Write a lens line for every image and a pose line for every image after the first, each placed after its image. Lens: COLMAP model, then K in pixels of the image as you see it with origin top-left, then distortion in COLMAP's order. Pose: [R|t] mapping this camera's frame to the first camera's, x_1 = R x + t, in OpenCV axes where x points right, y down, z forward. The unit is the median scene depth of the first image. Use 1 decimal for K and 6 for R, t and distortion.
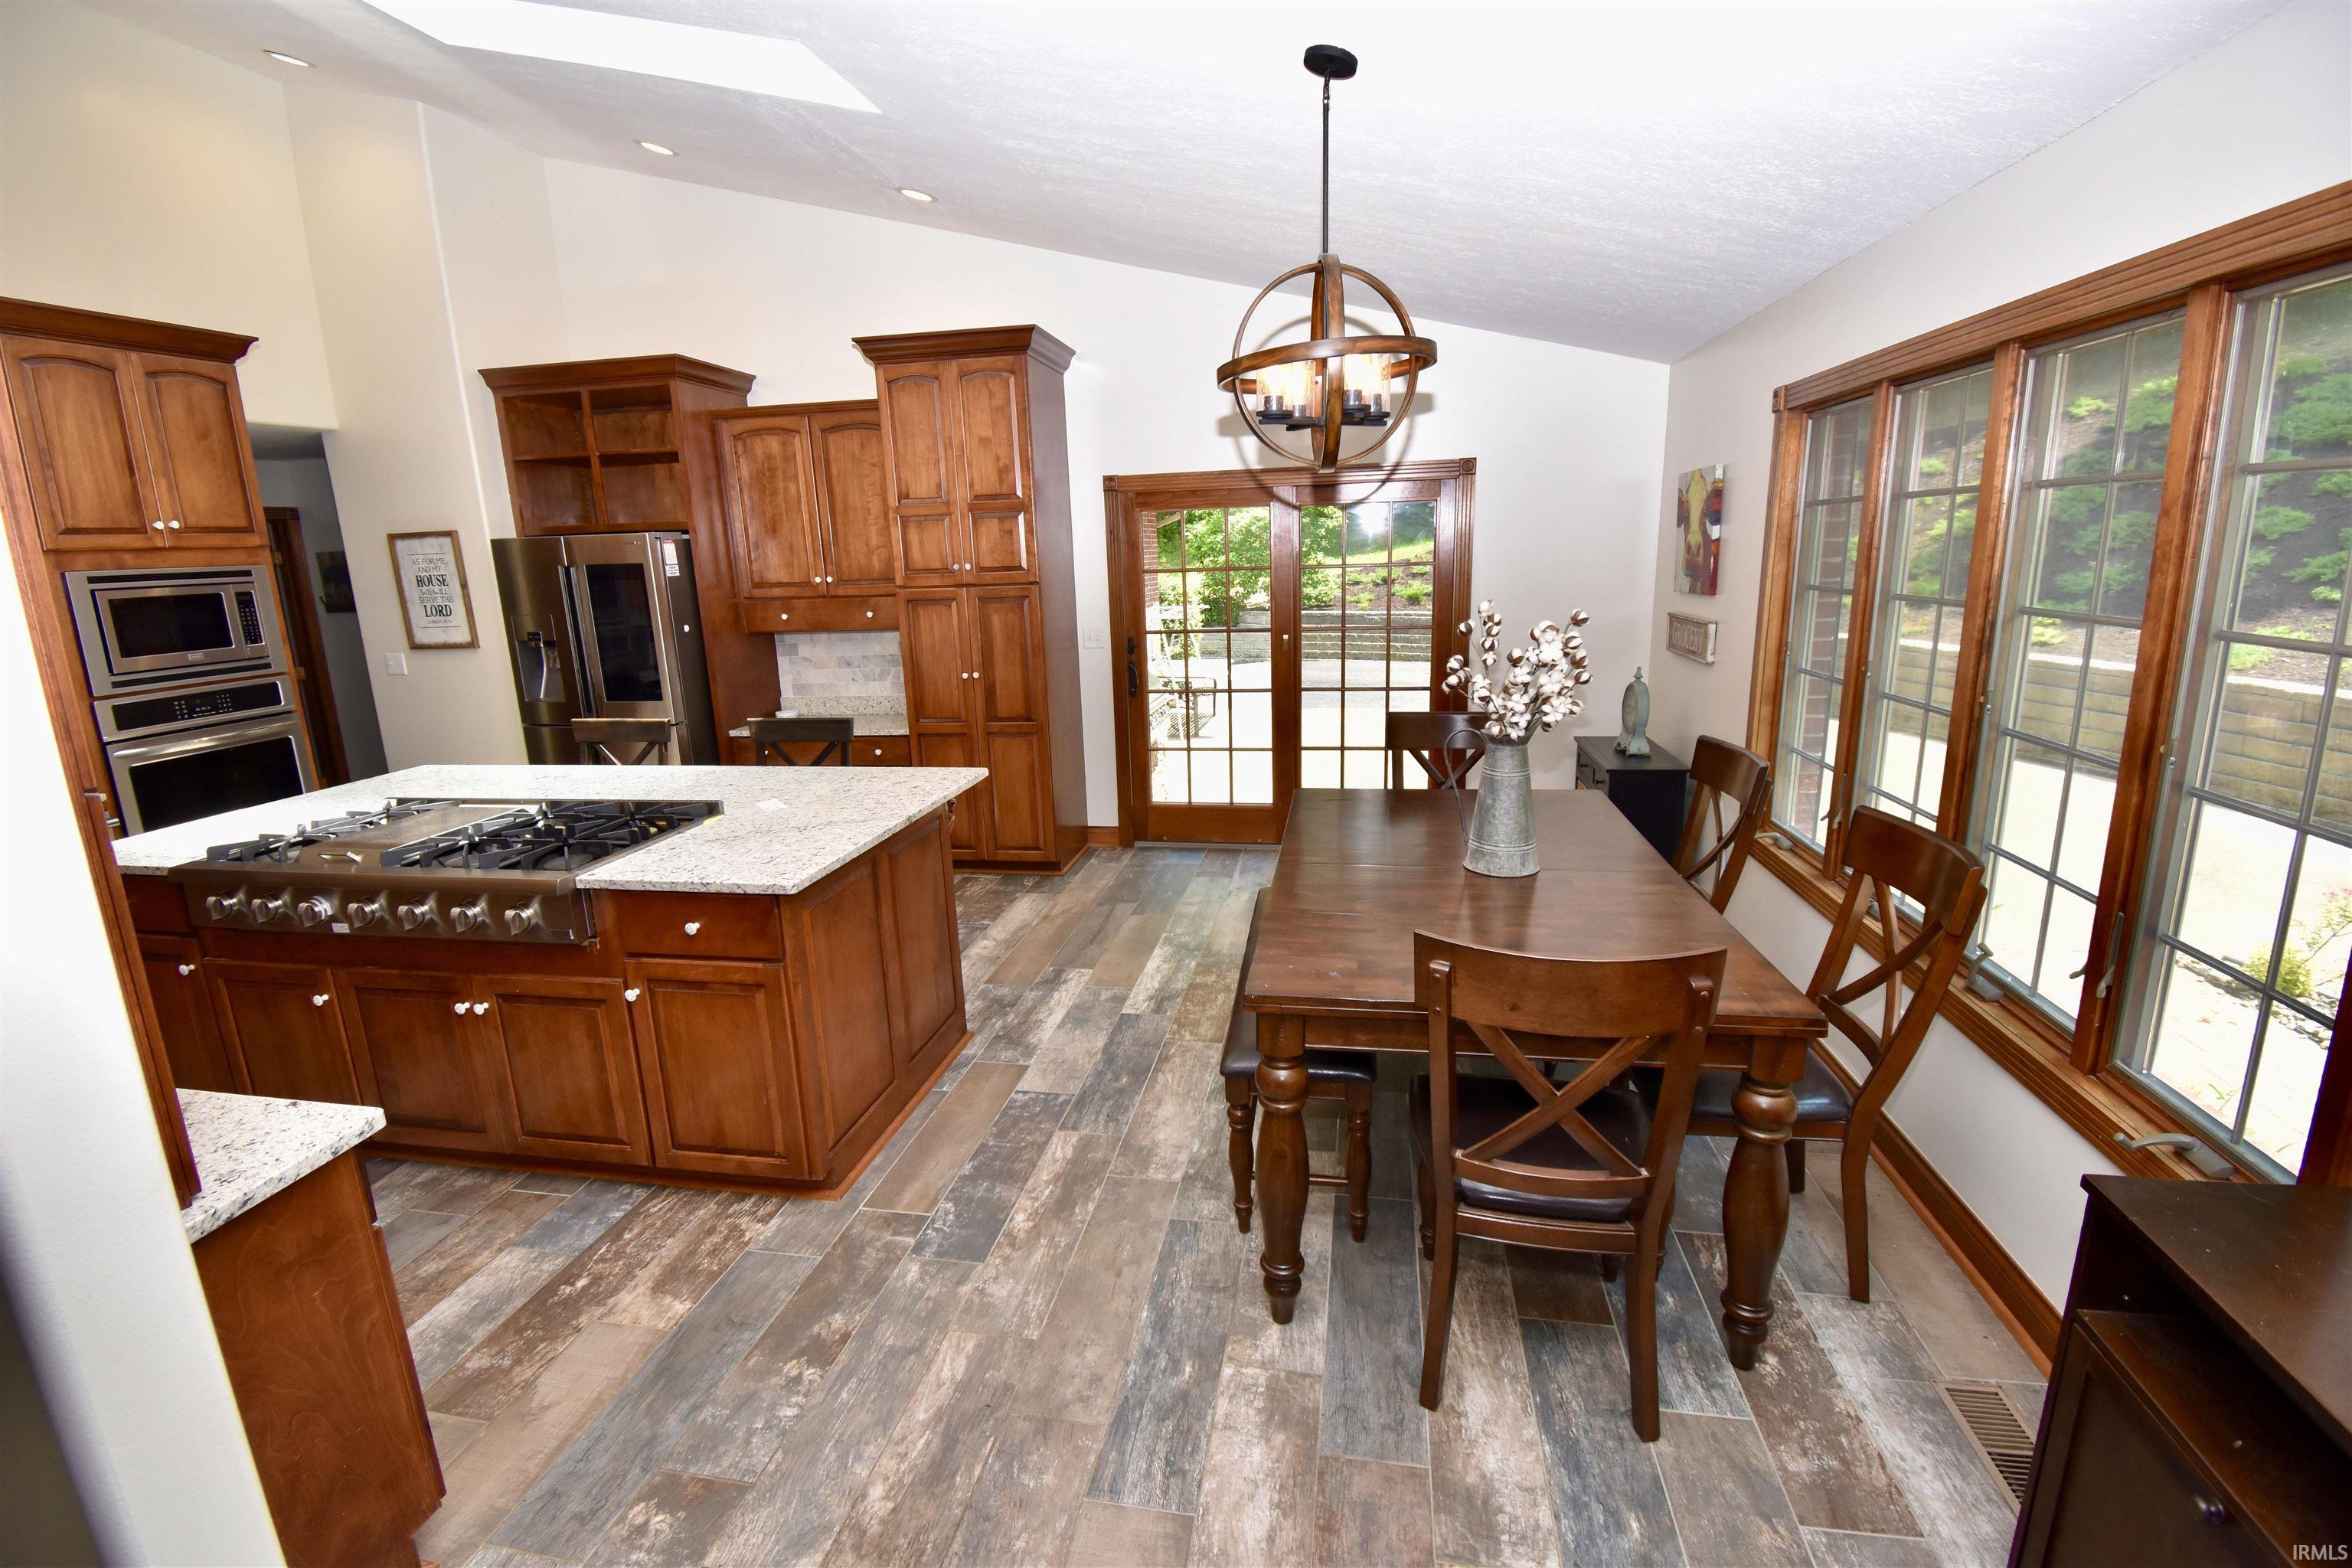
lens RADIAL K [[1044.3, 0, 1172.7], [0, 1044.3, 769.8], [0, 0, 1]] dist [-0.003631, -0.000690]
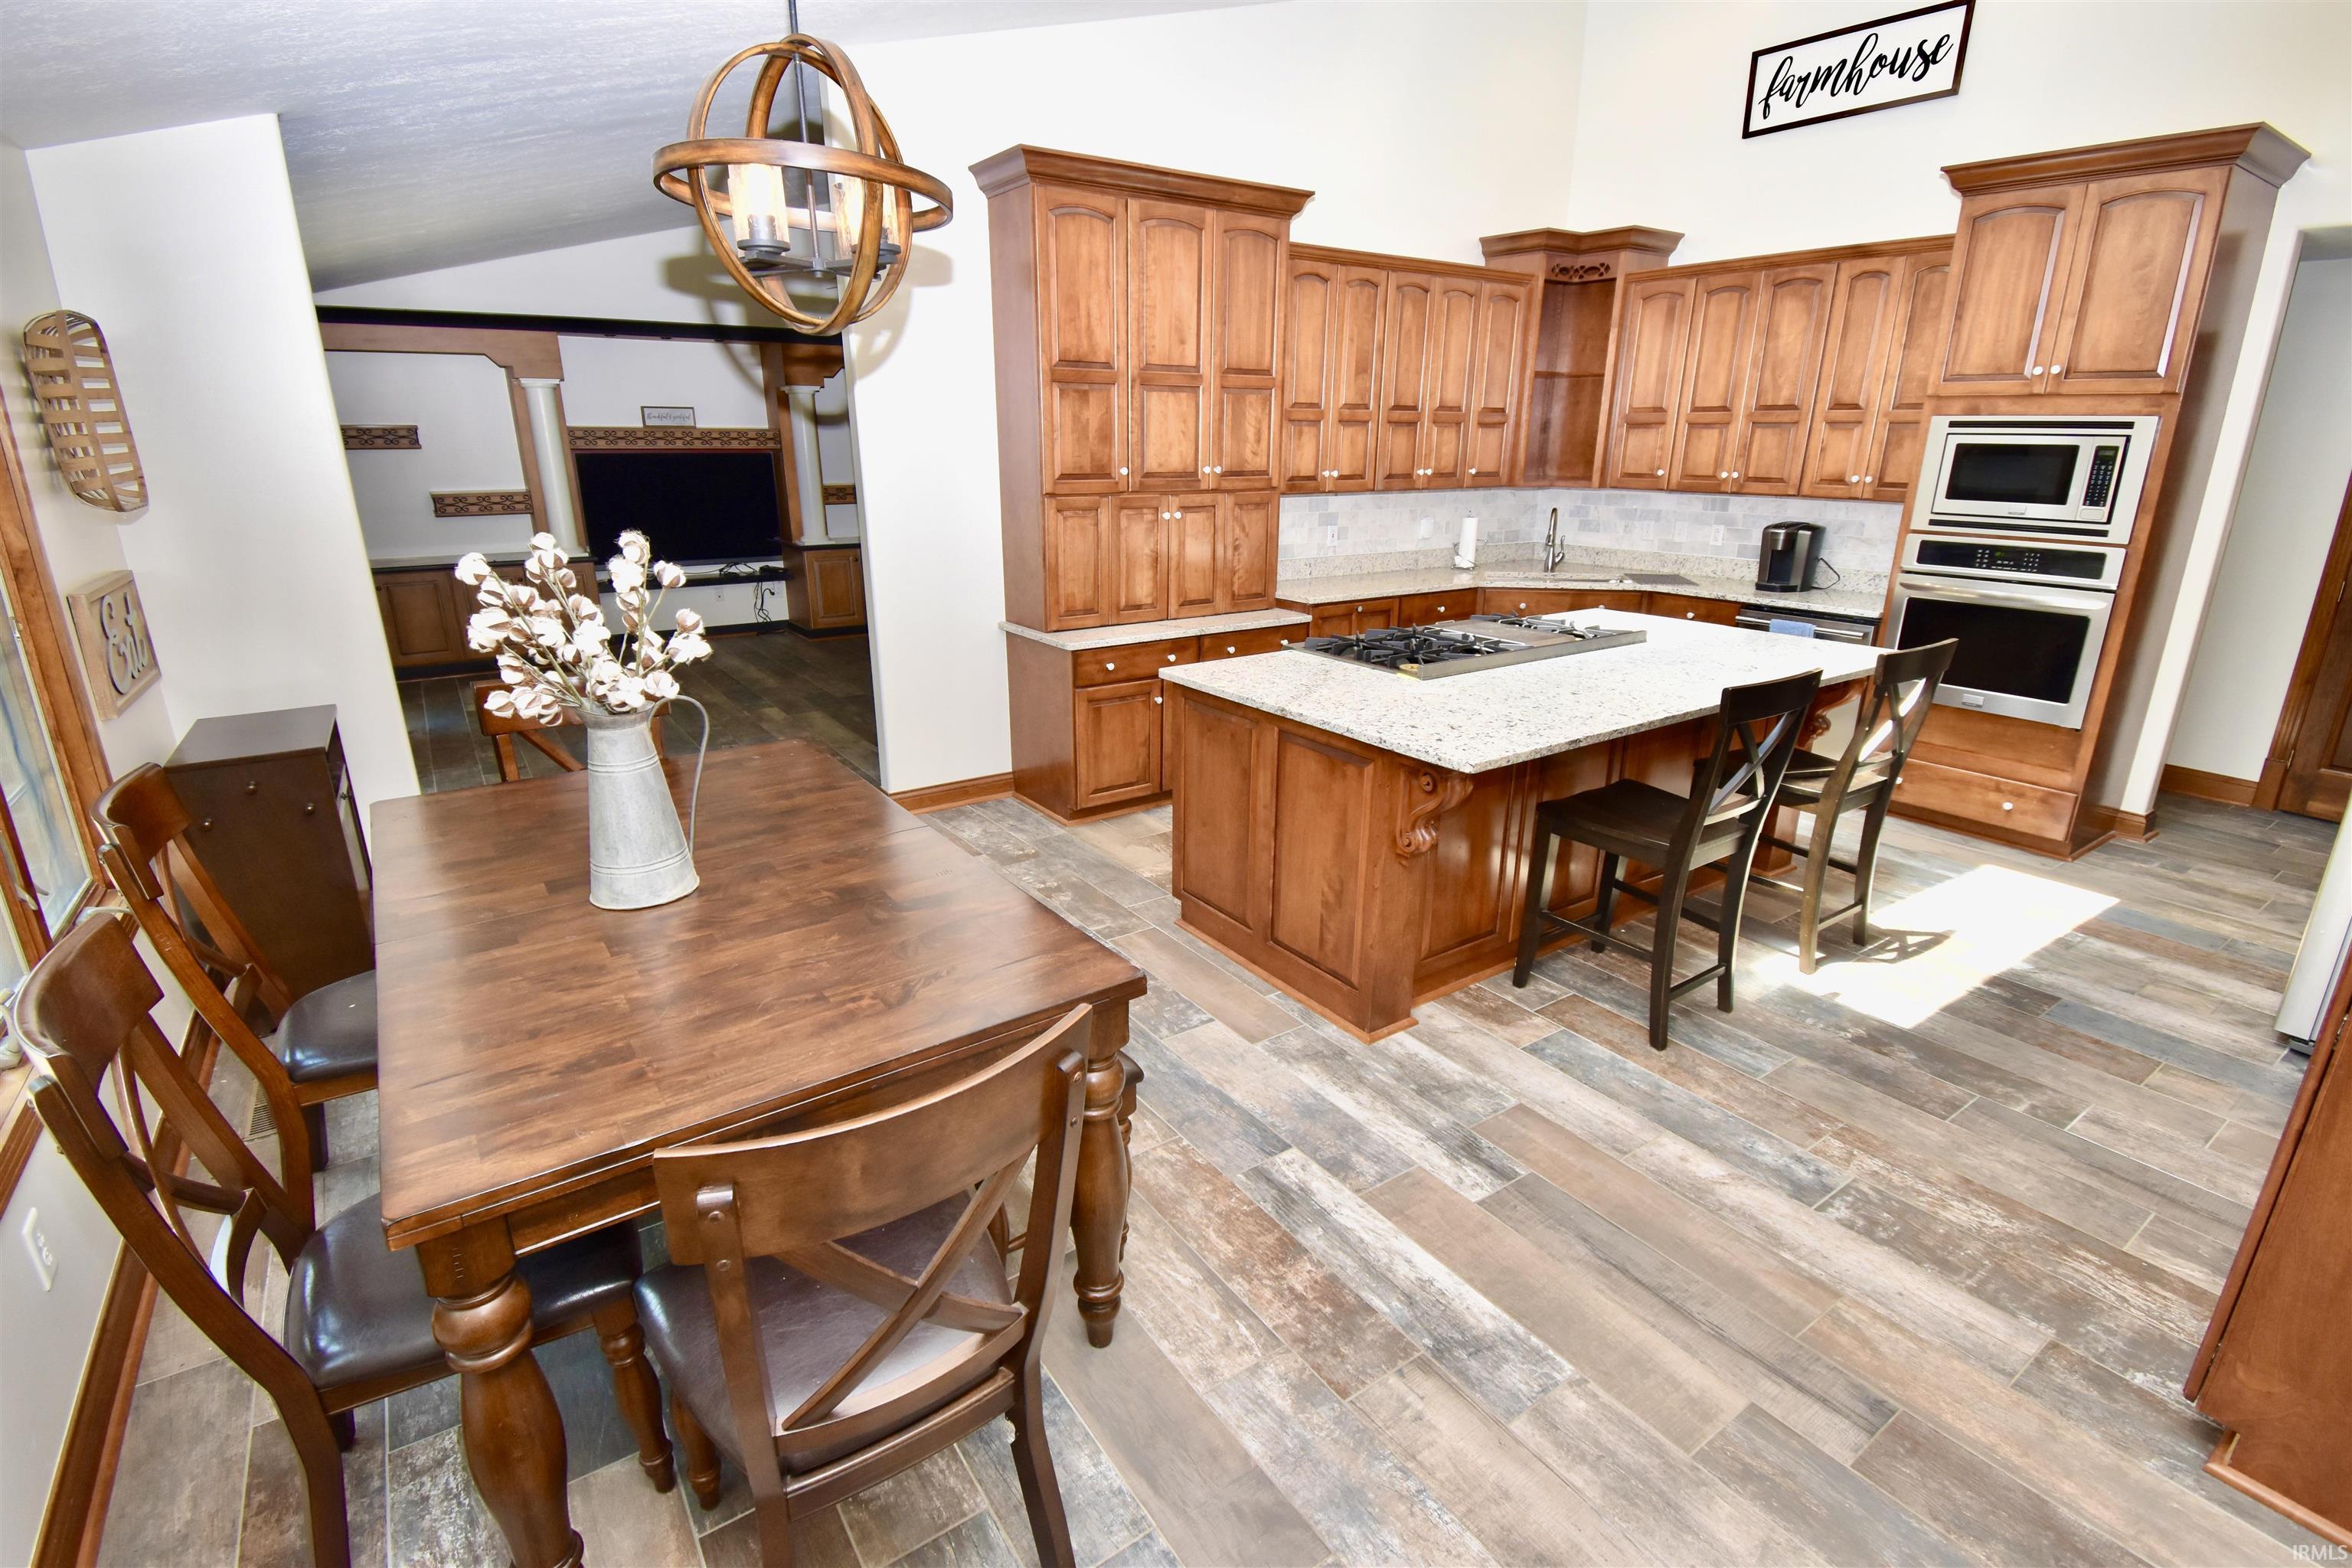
lens RADIAL K [[1115.7, 0, 1175.6], [0, 1115.7, 788.3], [0, 0, 1]] dist [-0.015563, -0.000797]
pose [[-0.702528, 0.247784, -0.667126, 0.400848], [-0.134462, 0.874326, 0.466340, -0.271575], [0.698837, 0.417320, -0.580922, 1.224685]]
